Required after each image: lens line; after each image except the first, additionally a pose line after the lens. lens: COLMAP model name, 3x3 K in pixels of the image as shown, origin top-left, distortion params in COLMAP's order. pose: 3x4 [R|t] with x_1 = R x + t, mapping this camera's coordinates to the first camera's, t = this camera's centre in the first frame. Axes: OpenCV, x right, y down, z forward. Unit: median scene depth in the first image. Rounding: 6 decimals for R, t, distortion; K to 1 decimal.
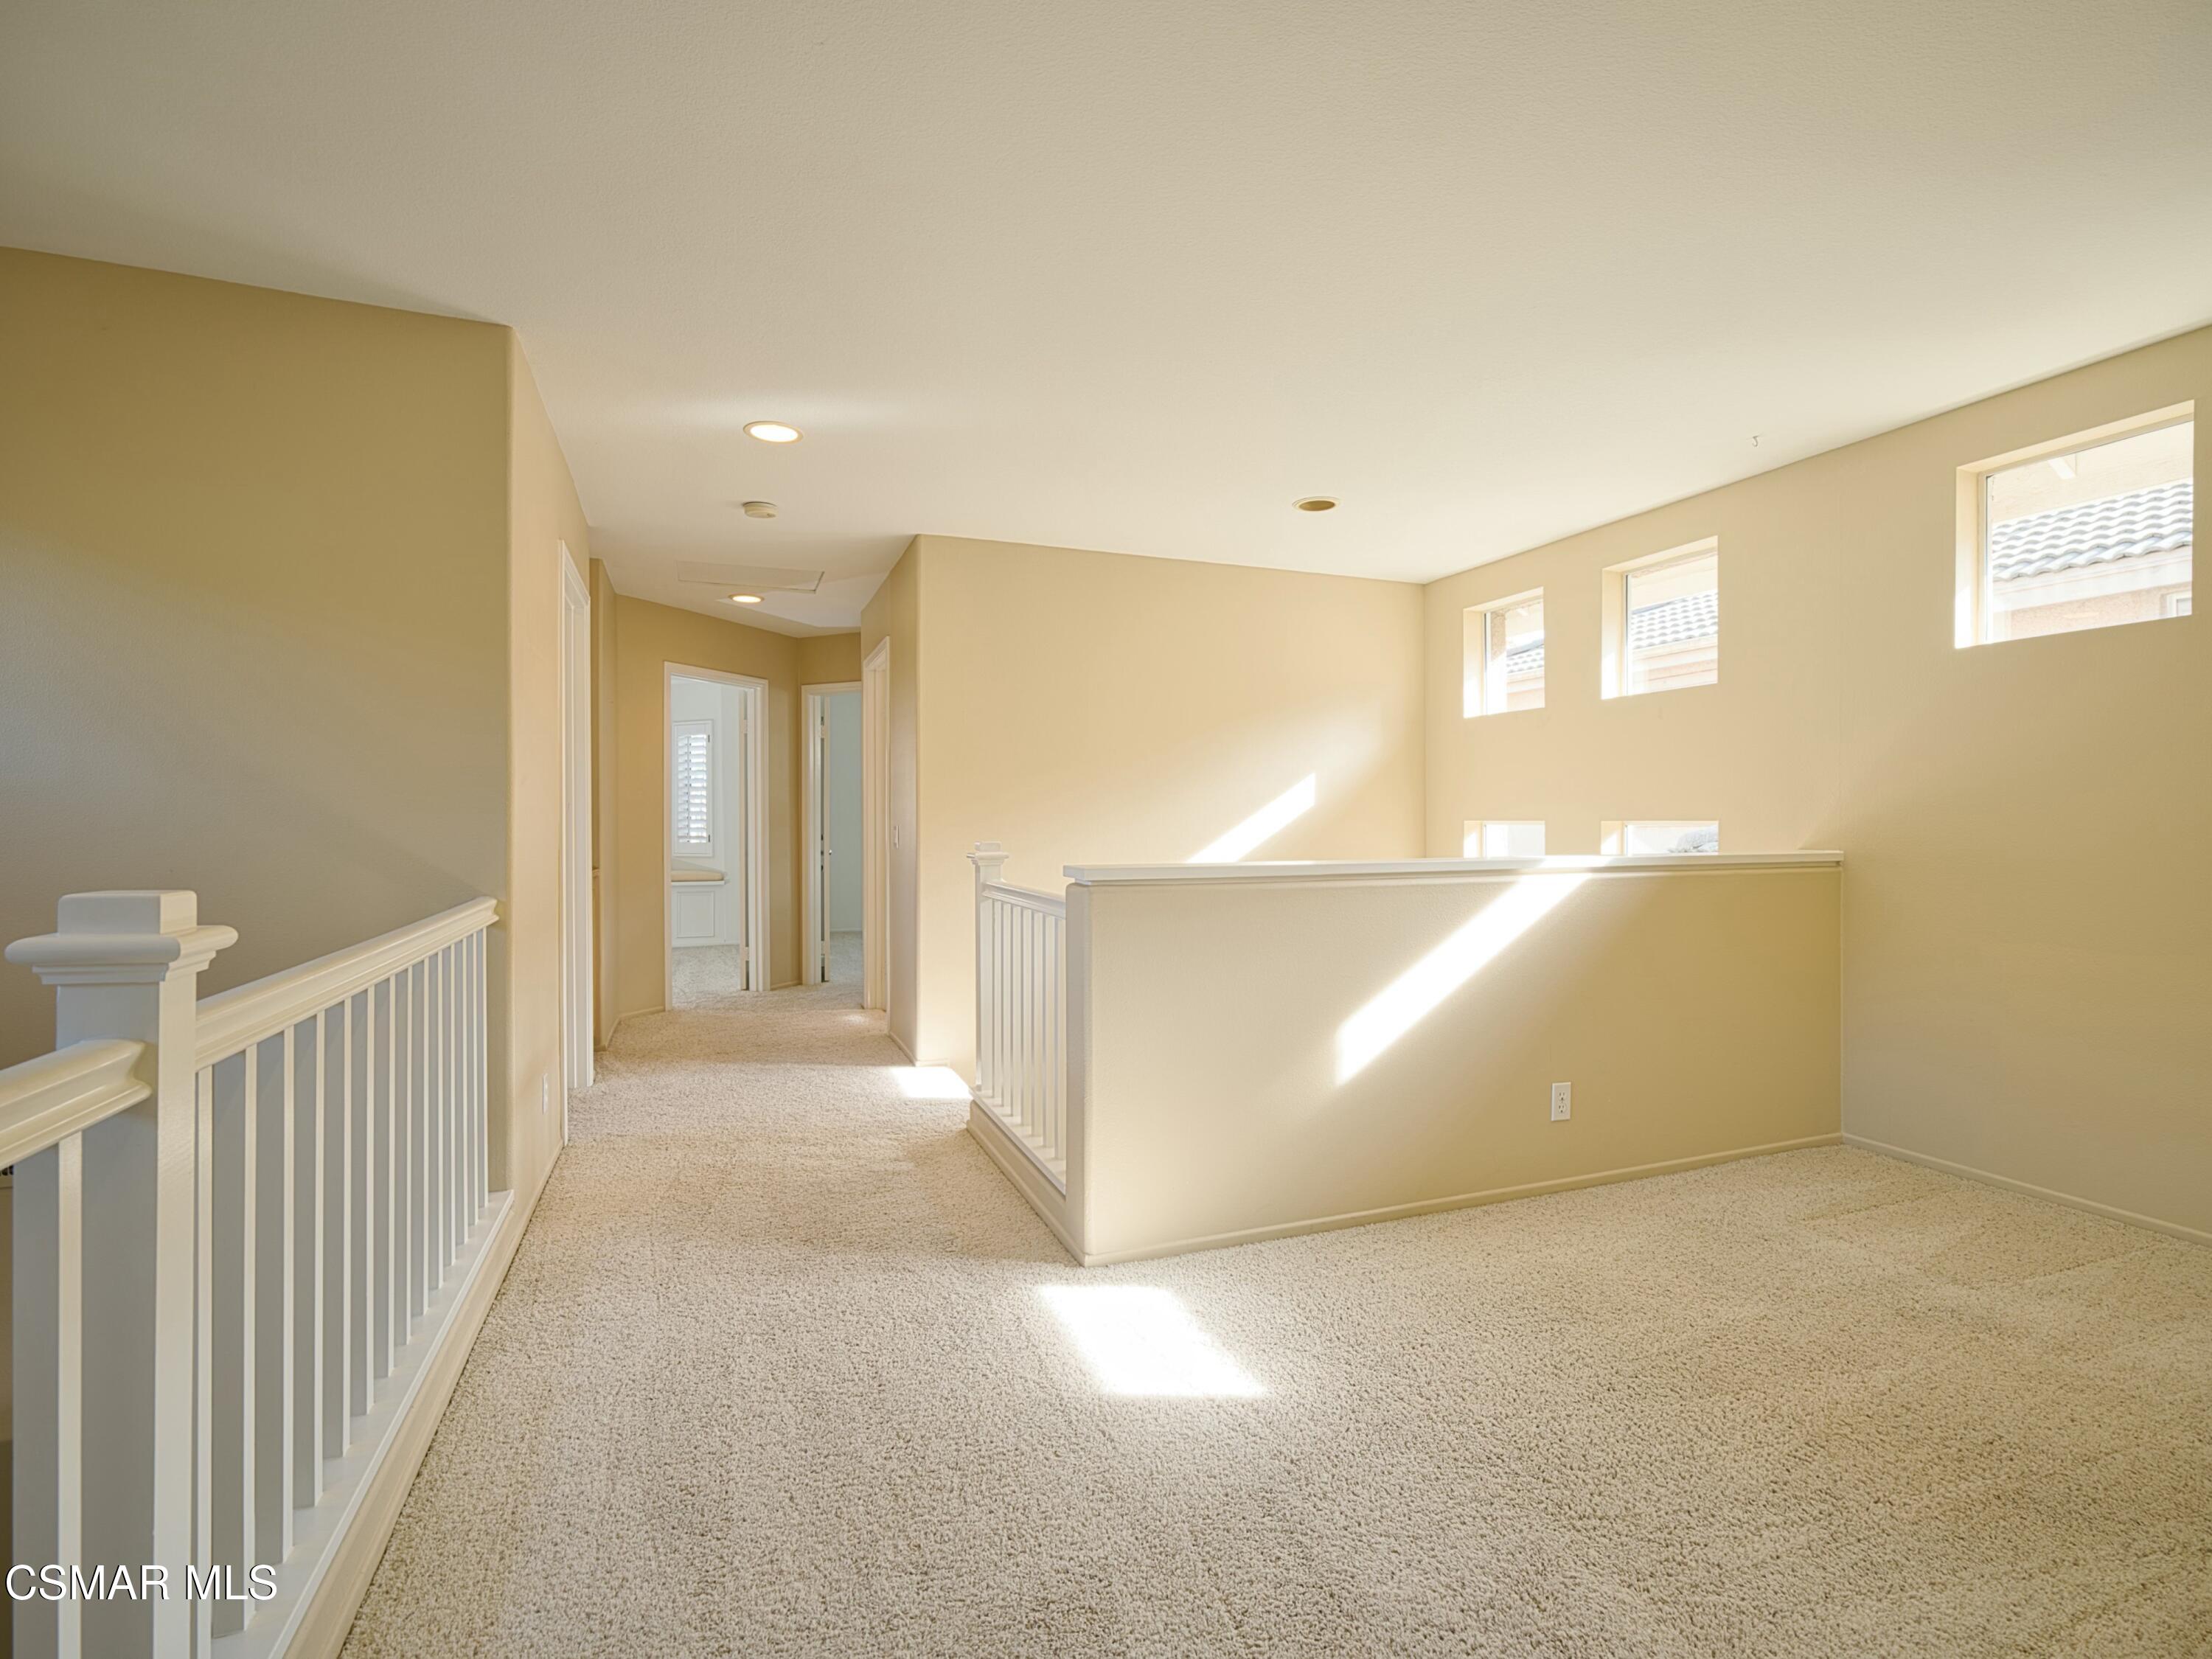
lens RADIAL K [[1047.9, 0, 1106.4], [0, 1047.9, 825.9], [0, 0, 1]] dist [-0.011855, 0.006127]
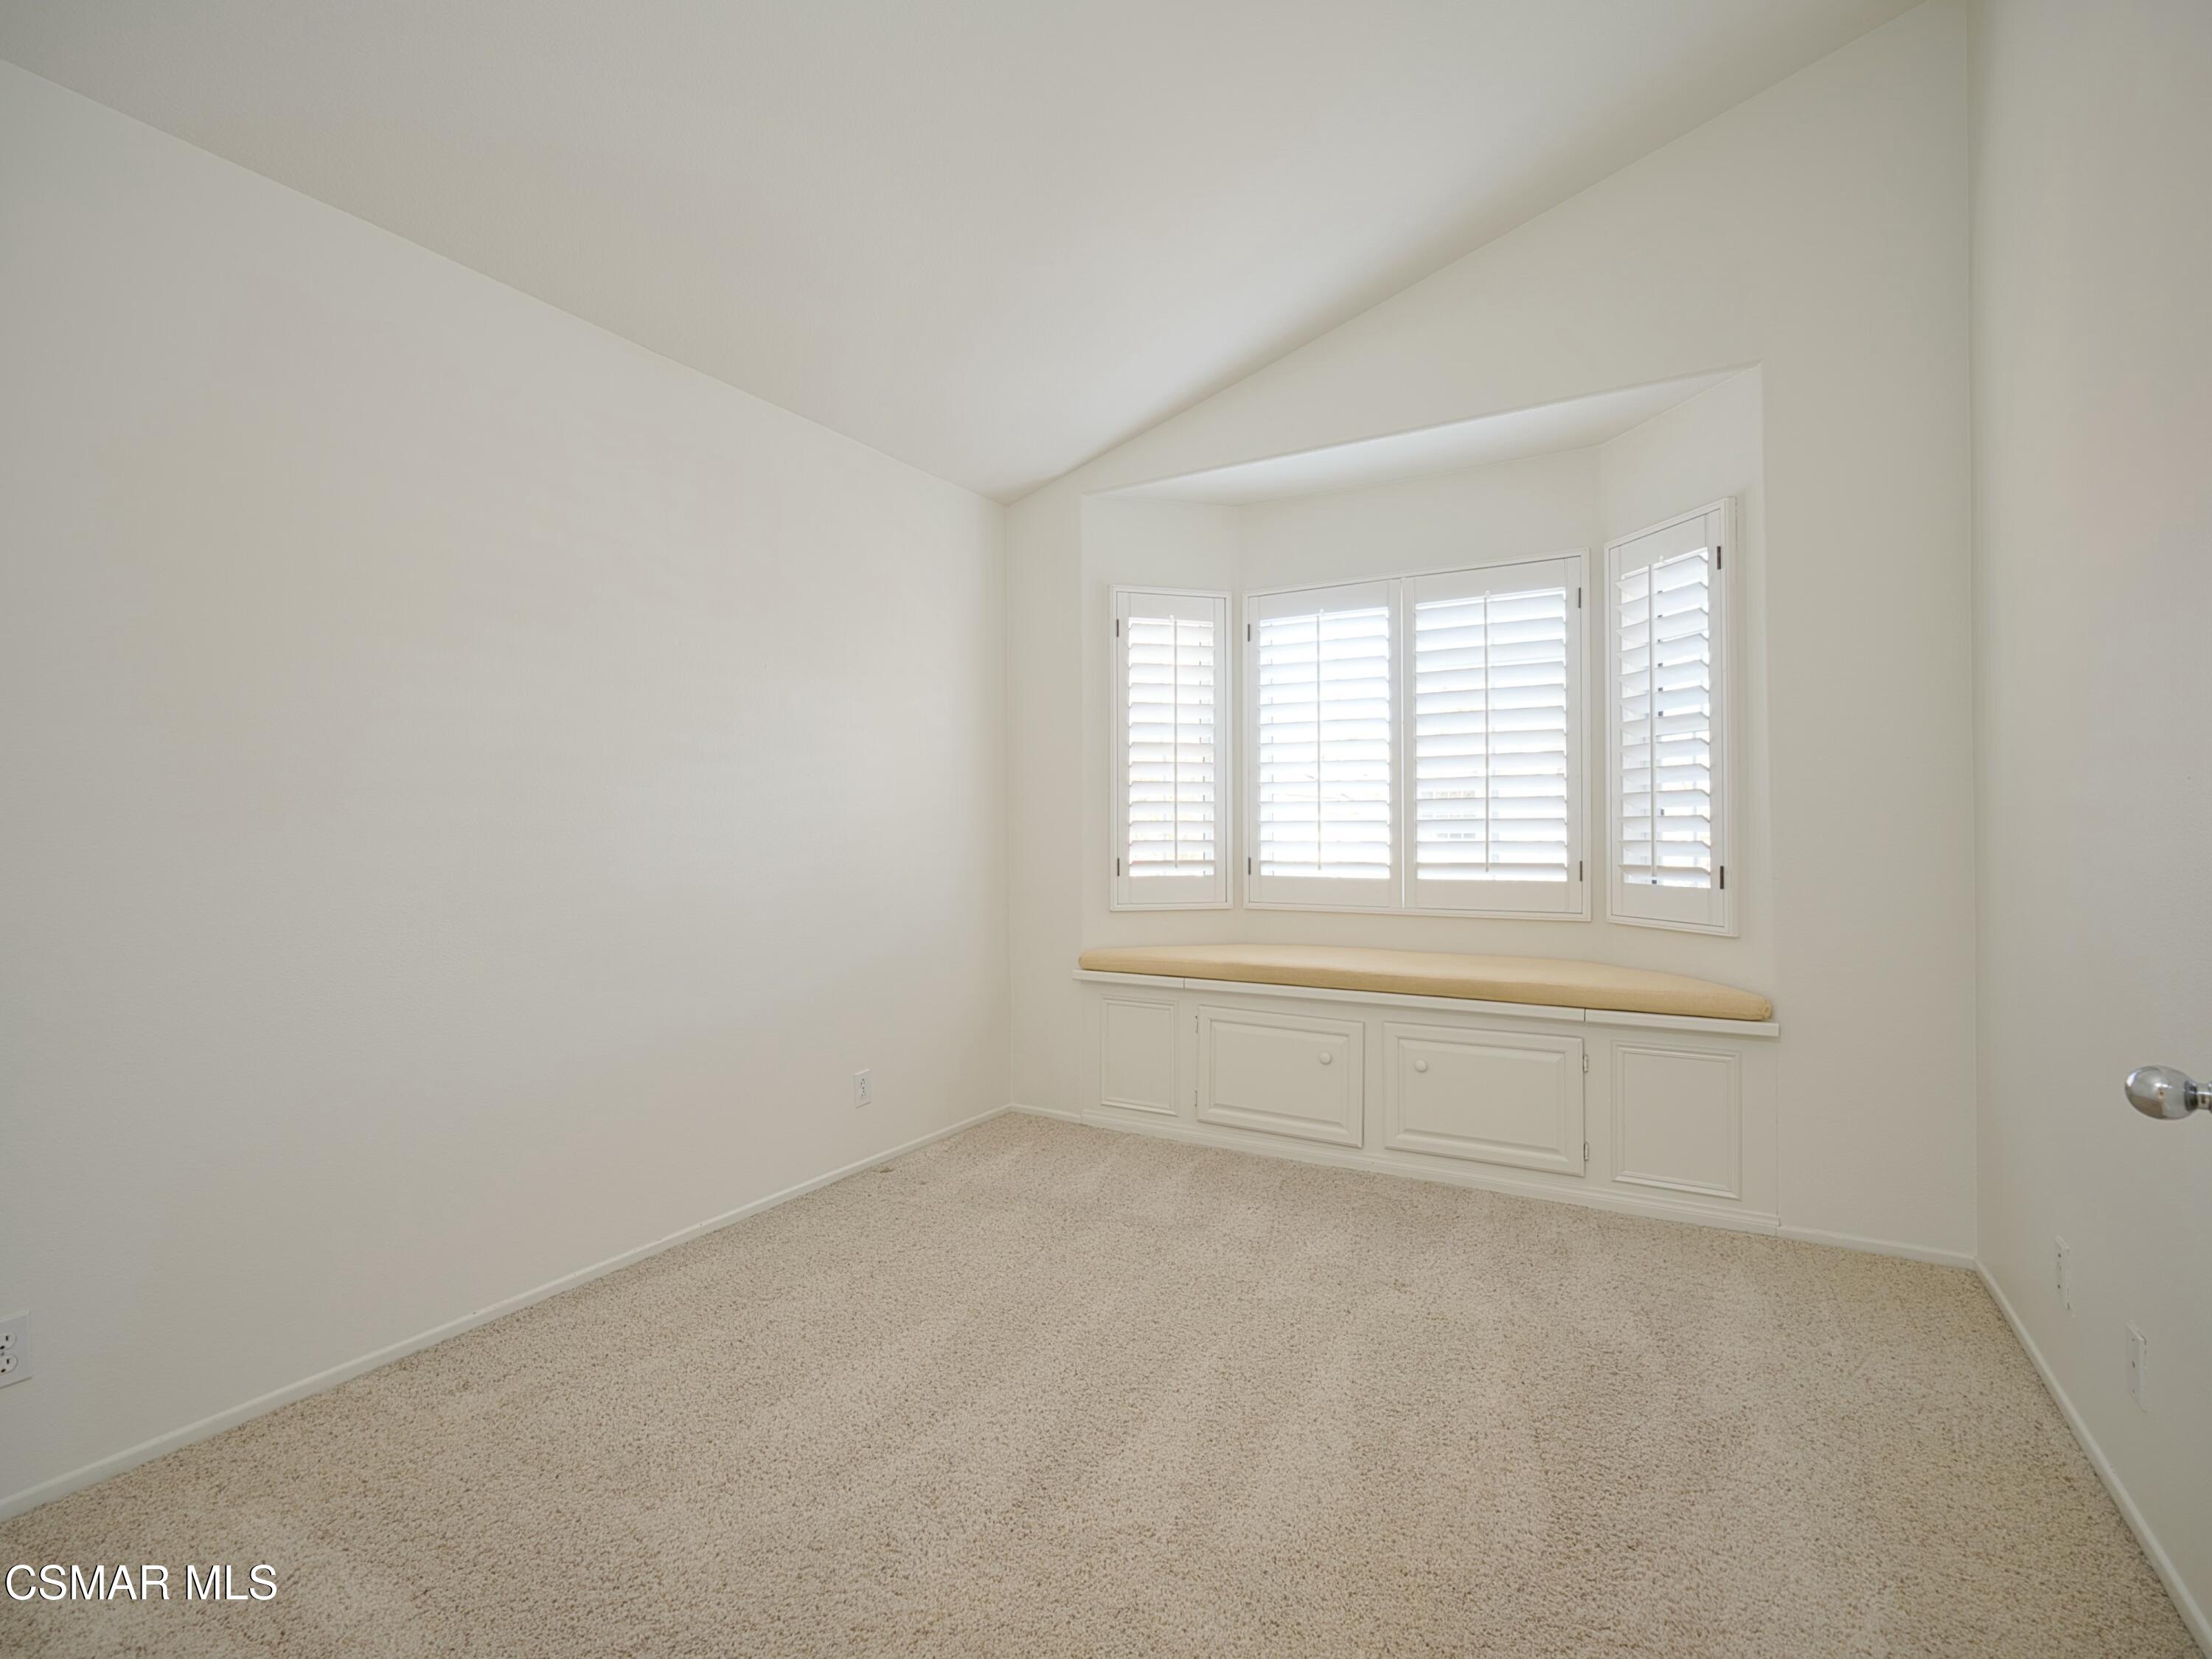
lens RADIAL K [[1047.9, 0, 1087.8], [0, 1047.9, 826.8], [0, 0, 1]] dist [-0.011855, 0.006127]
pose [[0.623362, -0.004154, -0.781922, -0.256919], [0.002118, 0.999991, -0.003625, -0.002437], [0.781930, 0.000604, 0.623366, 0.664783]]
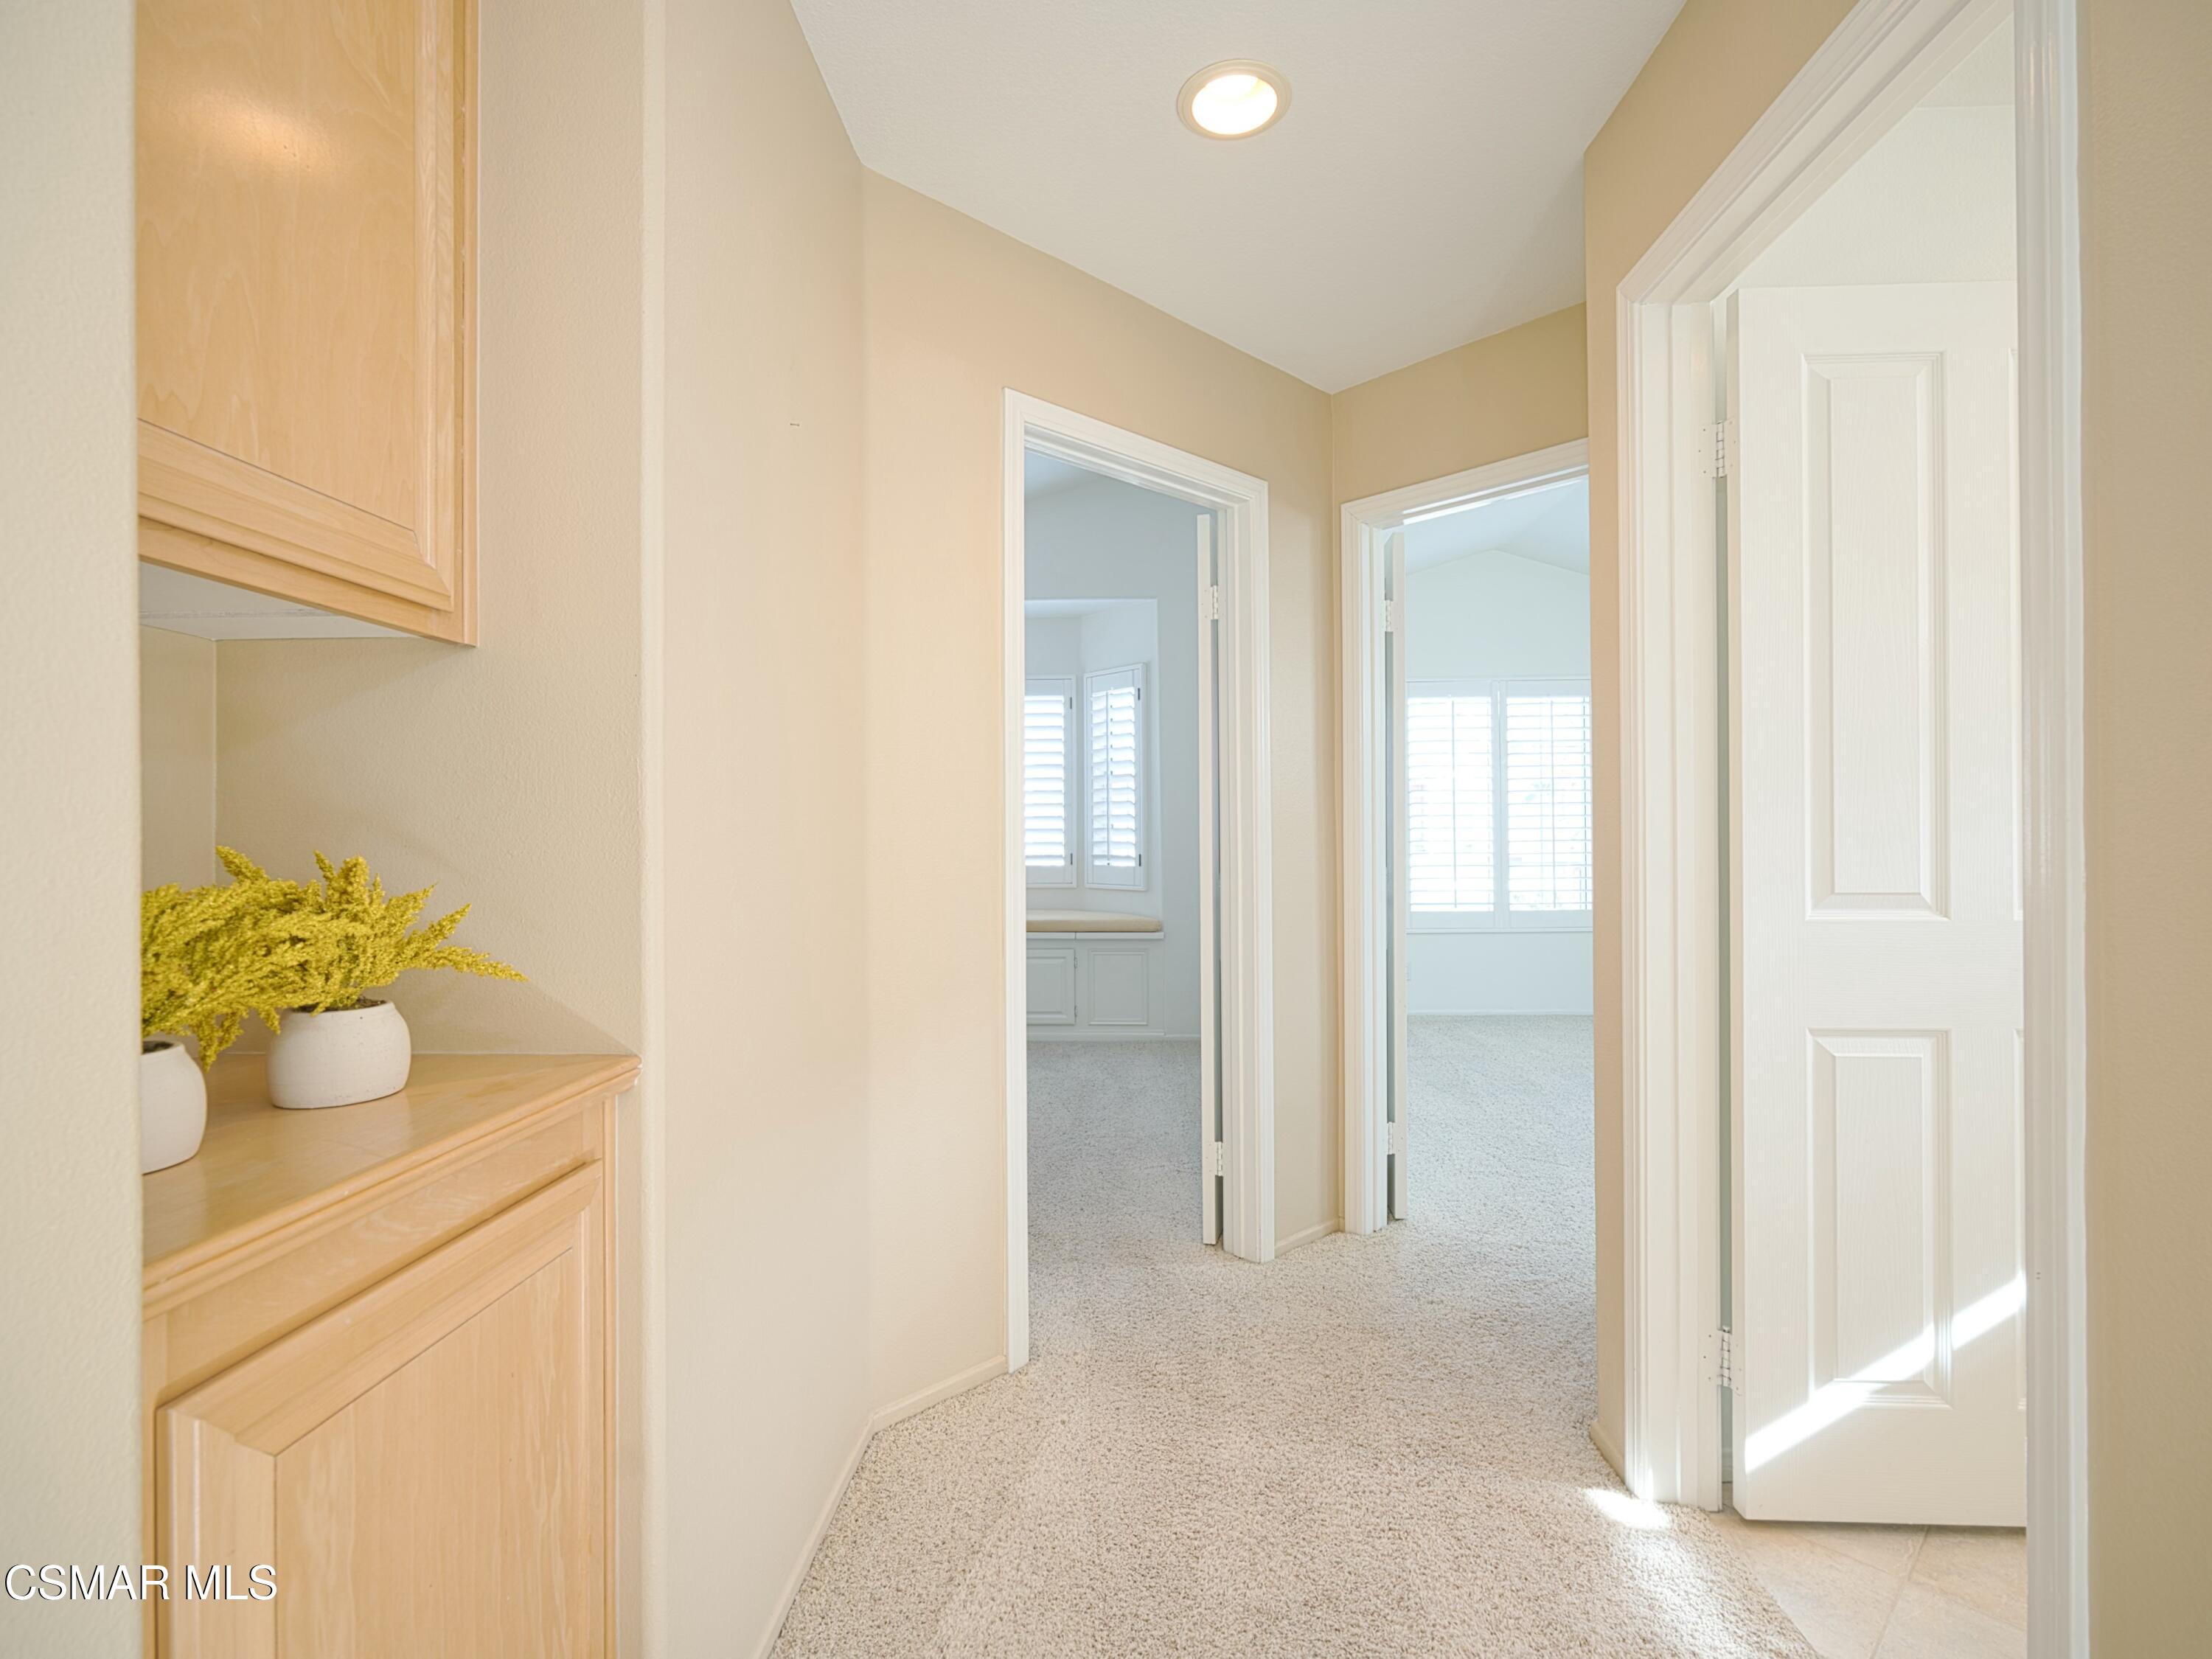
lens RADIAL K [[1047.9, 0, 1104.4], [0, 1047.9, 827.2], [0, 0, 1]] dist [-0.011855, 0.006127]
pose [[0.918822, -0.004313, -0.394648, -0.163196], [0.002835, 0.999987, -0.004328, -0.004521], [0.394661, 0.002858, 0.918822, 0.444798]]
